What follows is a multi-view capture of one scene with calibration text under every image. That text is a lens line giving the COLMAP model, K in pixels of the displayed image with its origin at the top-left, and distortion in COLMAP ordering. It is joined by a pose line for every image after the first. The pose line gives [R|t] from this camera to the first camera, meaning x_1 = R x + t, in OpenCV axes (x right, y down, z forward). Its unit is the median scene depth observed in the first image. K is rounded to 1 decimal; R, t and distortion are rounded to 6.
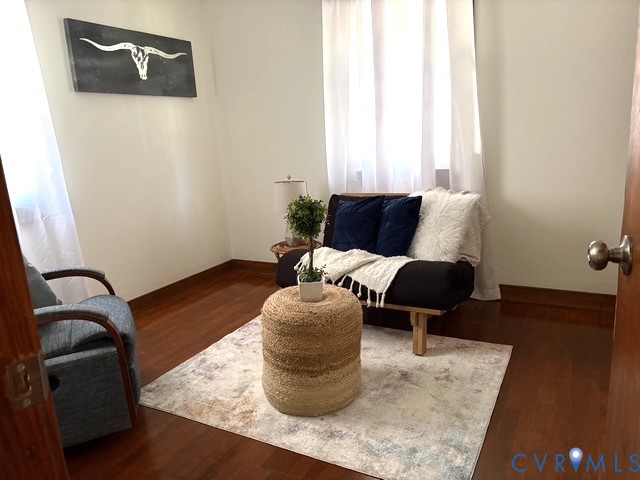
lens RADIAL K [[472.9, 0, 320.0], [0, 472.9, 240.0], [0, 0, 1]] dist [0.078519, -0.099904]
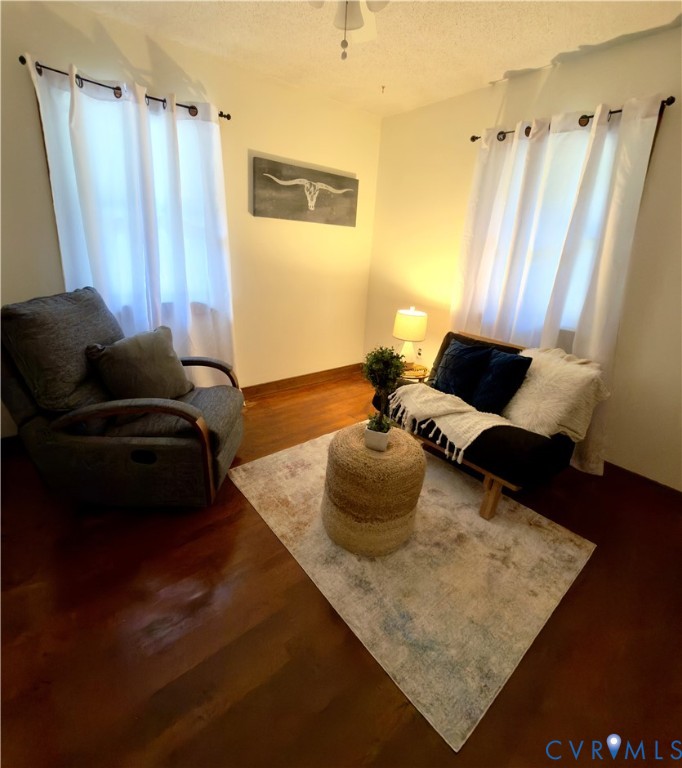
lens RADIAL K [[359.7, 0, 340.1], [0, 359.7, 352.1], [0, 0, 1]] dist [-0.028181, 0.028803]
pose [[0.921443, 0.213753, -0.324425, 0.092460], [-0.193085, 0.976570, 0.095022, -0.102524], [0.337135, -0.024916, 0.941126, 0.196787]]
